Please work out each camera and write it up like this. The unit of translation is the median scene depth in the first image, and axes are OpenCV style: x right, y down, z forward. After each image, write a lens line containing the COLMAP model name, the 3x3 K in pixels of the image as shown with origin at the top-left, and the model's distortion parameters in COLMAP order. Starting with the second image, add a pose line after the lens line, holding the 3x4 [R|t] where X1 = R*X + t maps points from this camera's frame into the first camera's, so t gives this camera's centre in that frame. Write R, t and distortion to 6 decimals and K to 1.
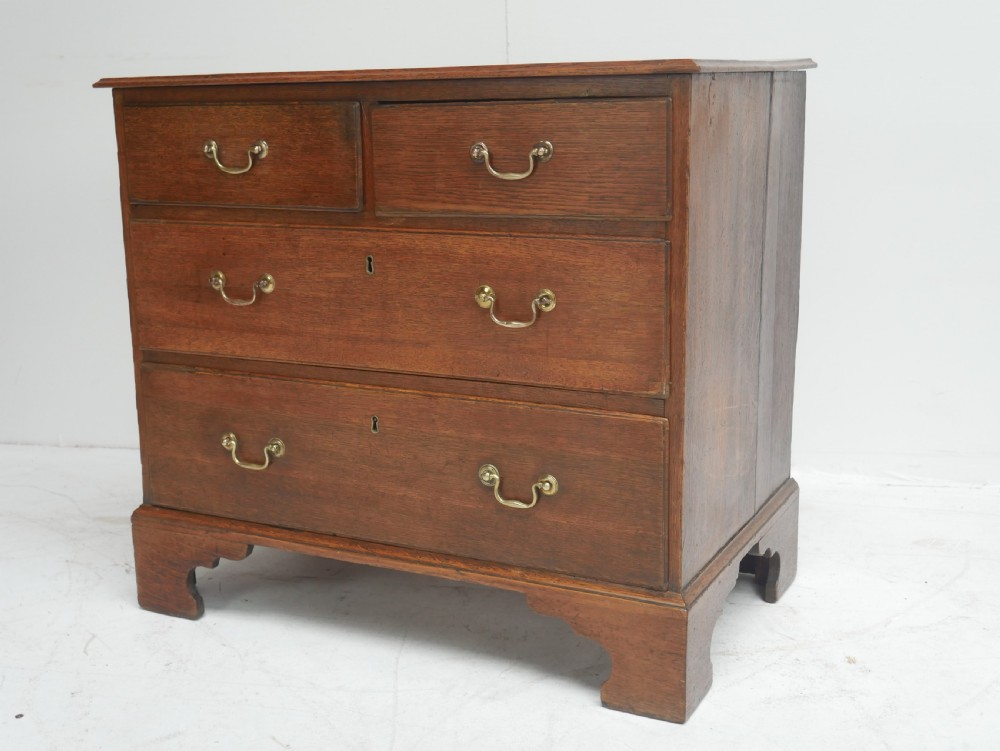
lens RADIAL K [[1284.2, 0, 517.1], [0, 1284.2, 374.6], [0, 0, 1]] dist [-0.002137, 0.003780]
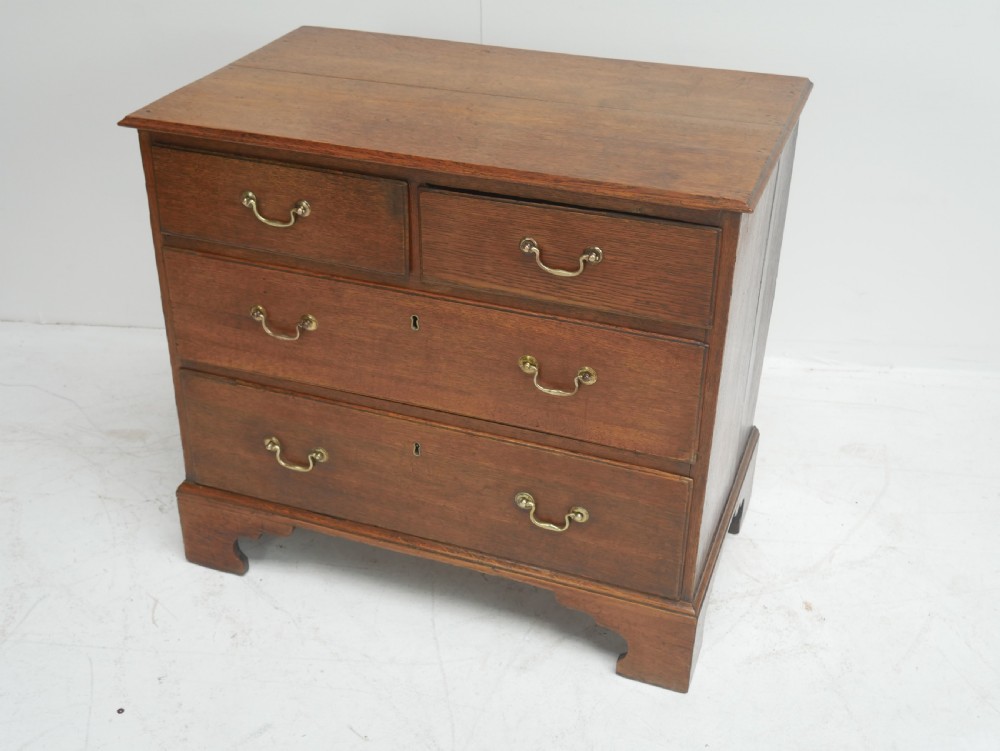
lens RADIAL K [[1184.9, 0, 515.7], [0, 1184.9, 377.5], [0, 0, 1]] dist [0.008629, -0.021508]
pose [[0.992603, -0.031745, 0.117181, -0.150585], [-0.004869, 0.954023, 0.299695, -0.344125], [-0.121307, -0.298049, 0.946811, 0.034753]]
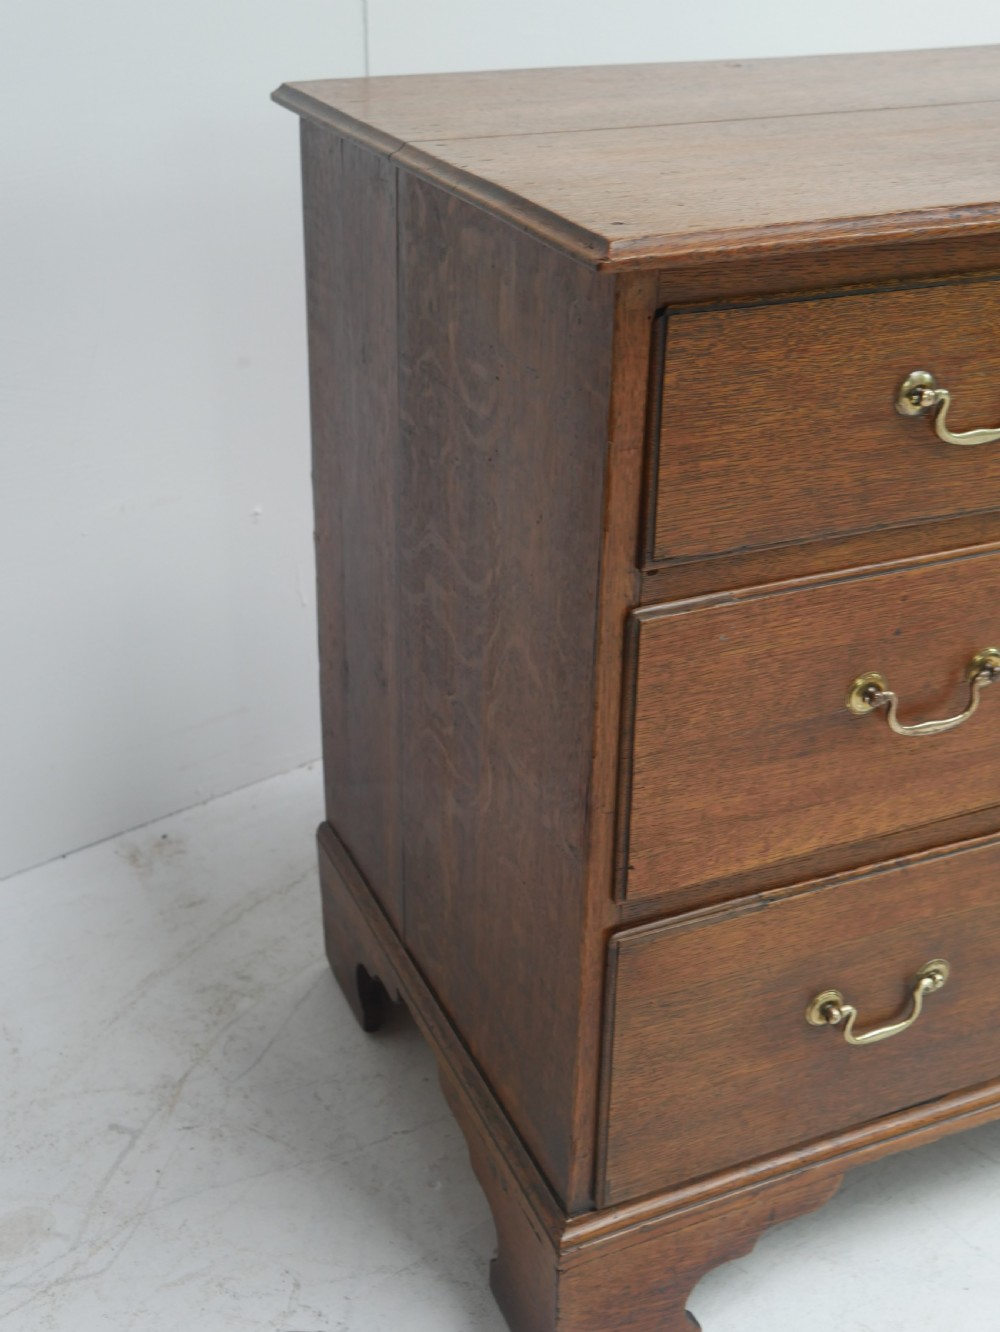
lens RADIAL K [[1578.3, 0, 503.0], [0, 1578.3, 666.3], [0, 0, 1]] dist [0.008629, -0.021508]
pose [[0.652984, -0.330128, 0.681636, -0.716629], [0.157818, 0.939555, 0.303859, -0.279570], [-0.740747, -0.090841, 0.665614, 0.809049]]
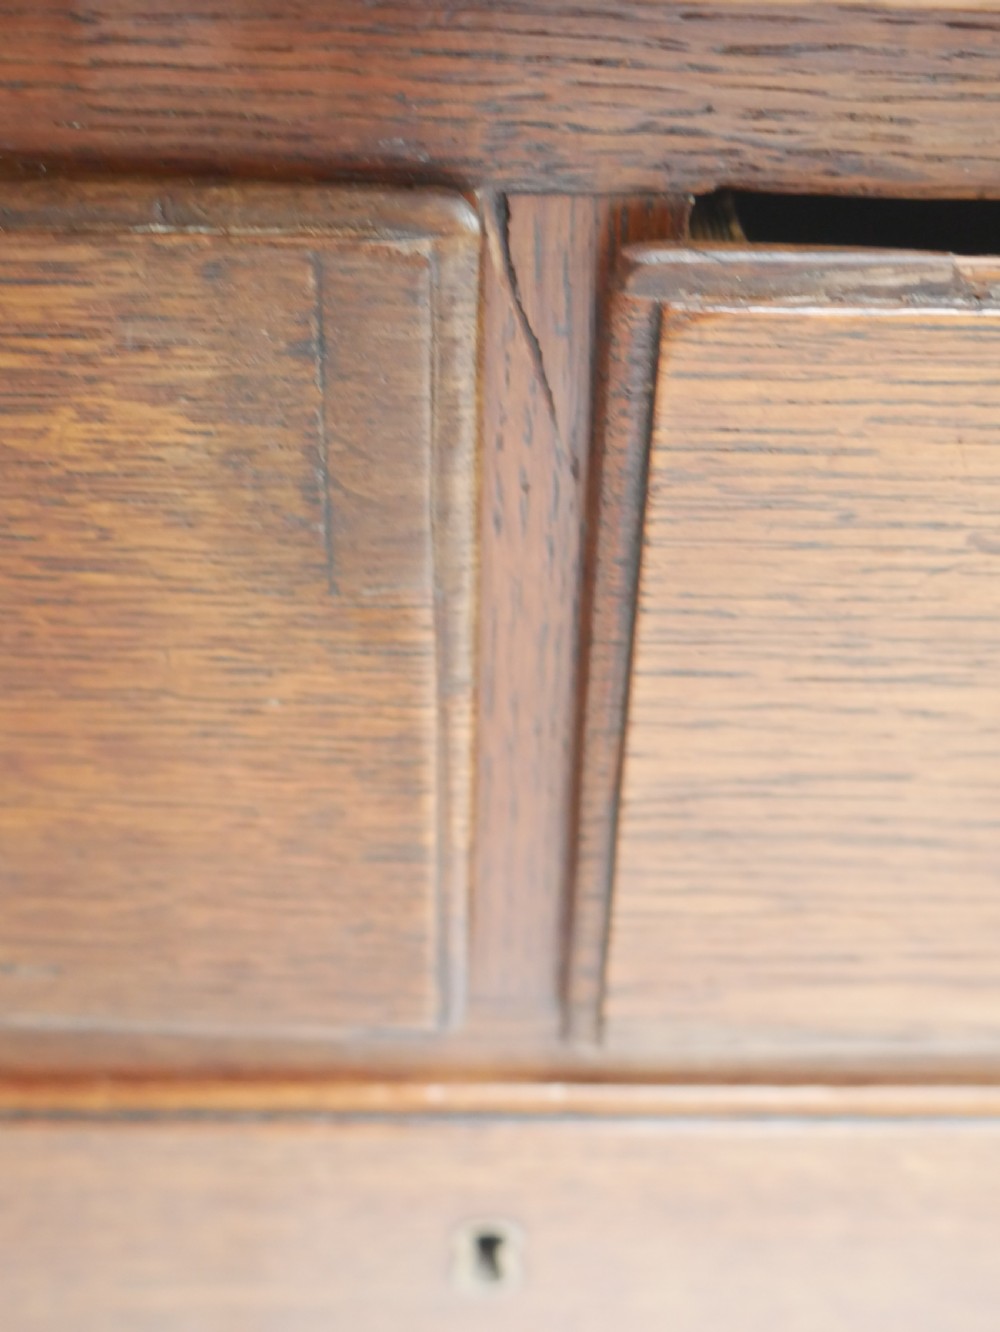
lens RADIAL K [[1578.3, 0, 503.0], [0, 1578.3, 666.3], [0, 0, 1]] dist [0.008629, -0.021508]
pose [[0.896195, -0.245716, 0.369403, -0.164141], [0.048712, 0.882088, 0.468560, -0.229659], [-0.440978, -0.401926, 0.802492, 0.893236]]
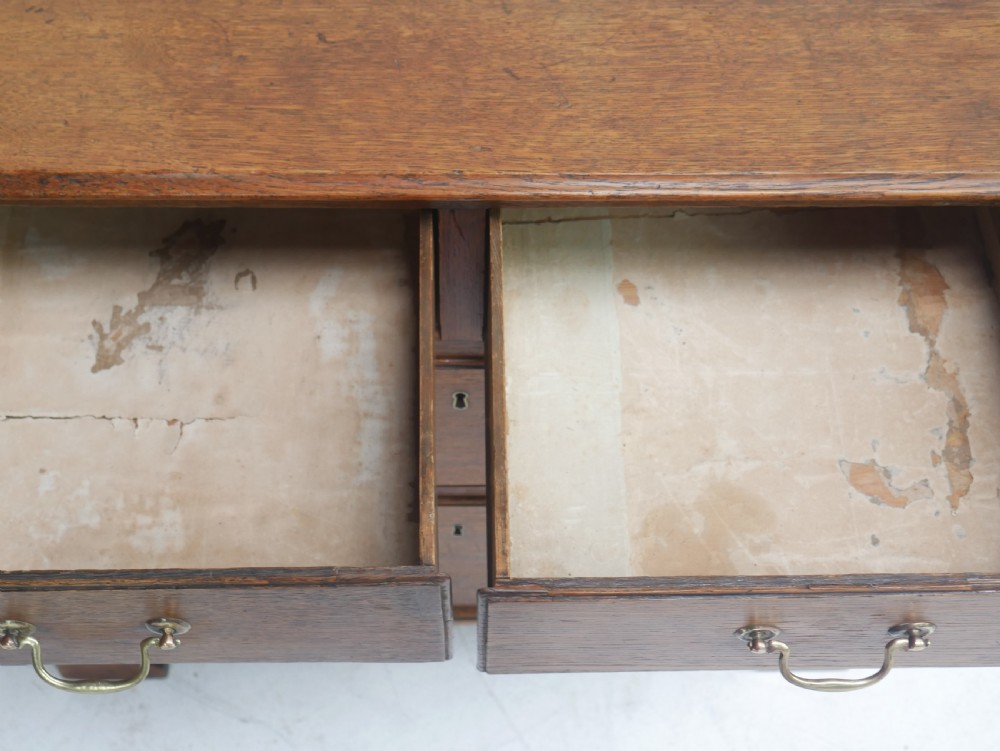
lens RADIAL K [[1184.9, 0, 515.7], [0, 1184.9, 377.5], [0, 0, 1]] dist [0.008629, -0.021508]
pose [[0.882113, -0.359681, 0.304149, -0.256208], [0.066456, 0.734271, 0.675596, -0.462696], [-0.466327, -0.575739, 0.671613, 0.637656]]
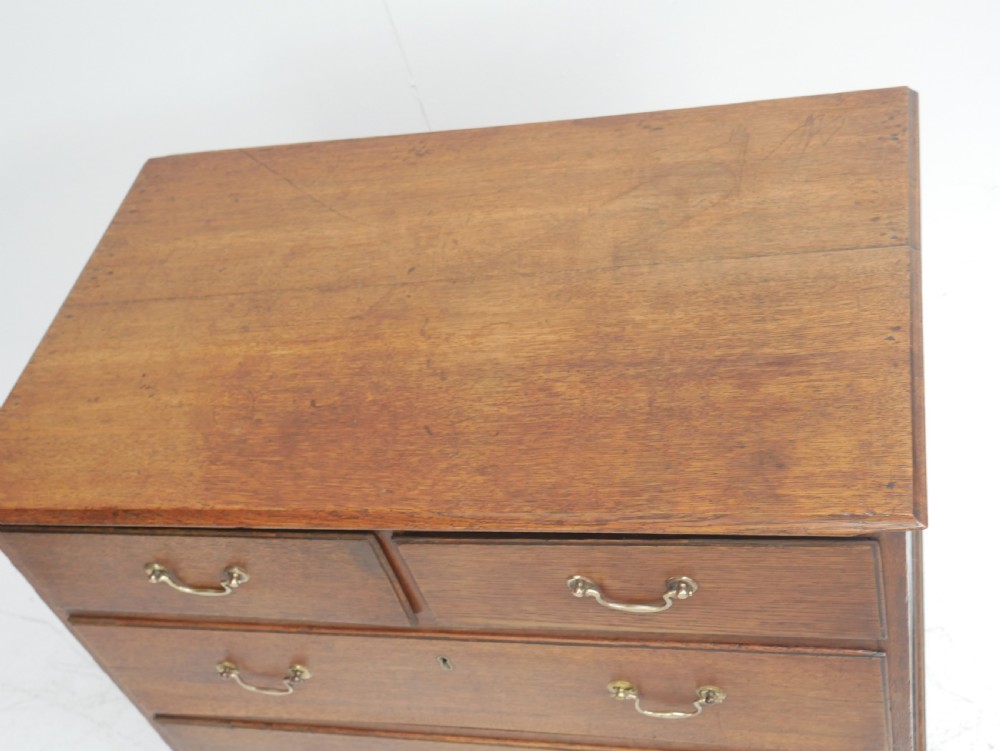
lens RADIAL K [[1284.2, 0, 517.1], [0, 1284.2, 374.6], [0, 0, 1]] dist [-0.002137, 0.003780]
pose [[0.941928, -0.334111, 0.033776, -0.045583], [0.272669, 0.819642, 0.503824, -0.593621], [-0.196018, -0.465356, 0.863146, 0.430696]]
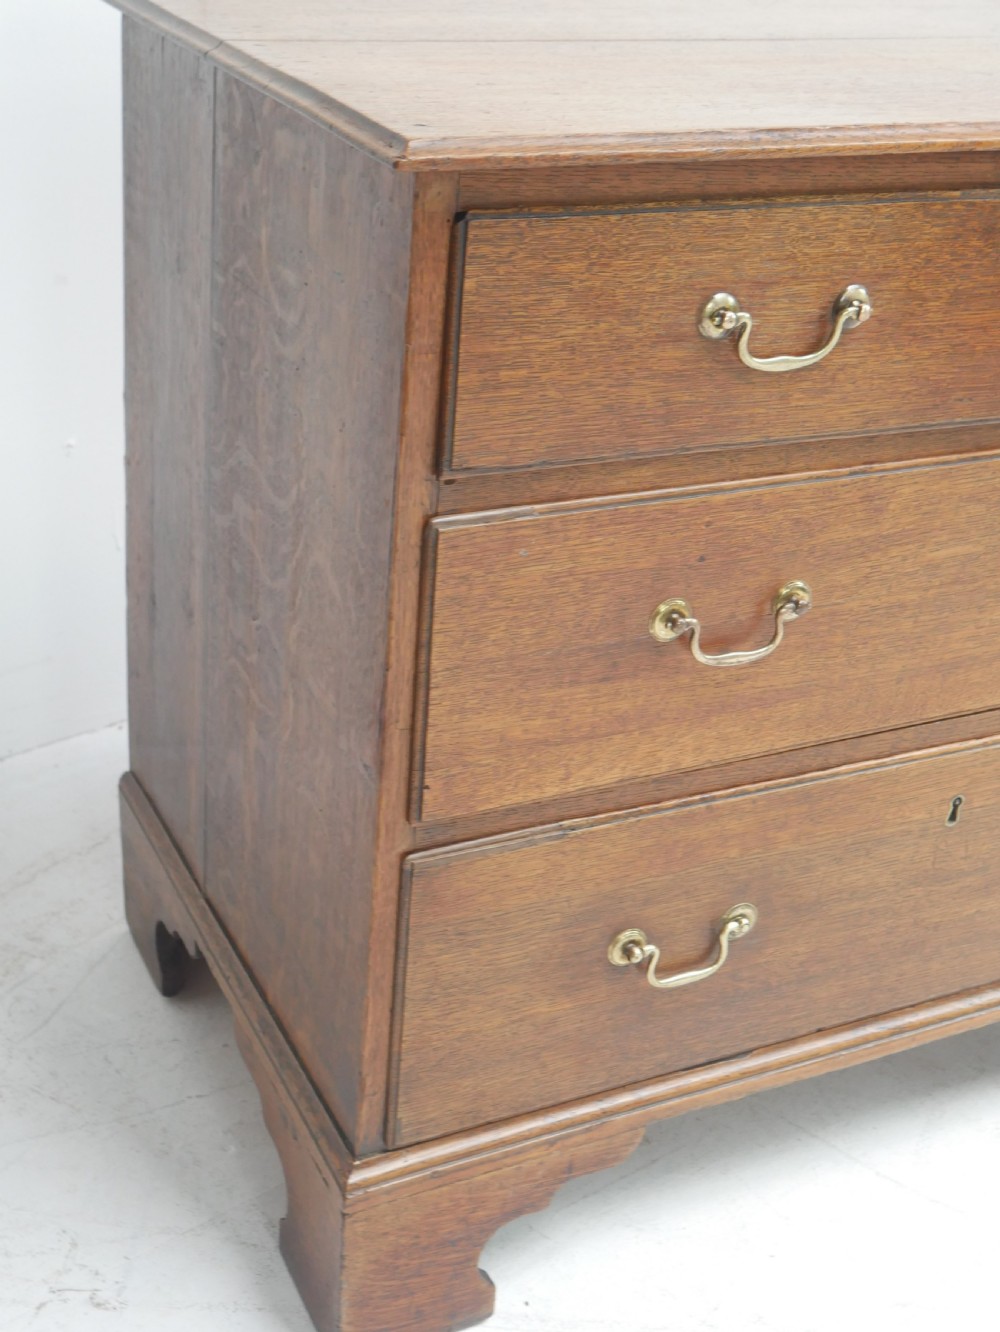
lens RADIAL K [[1779.3, 0, 512.3], [0, 1779.3, 664.2], [0, 0, 1]] dist [0.021287, 0.039015]
pose [[0.605991, -0.304570, 0.734855, -0.754182], [0.102544, 0.946000, 0.307520, -0.264255], [-0.788834, -0.111000, 0.604499, 0.747706]]
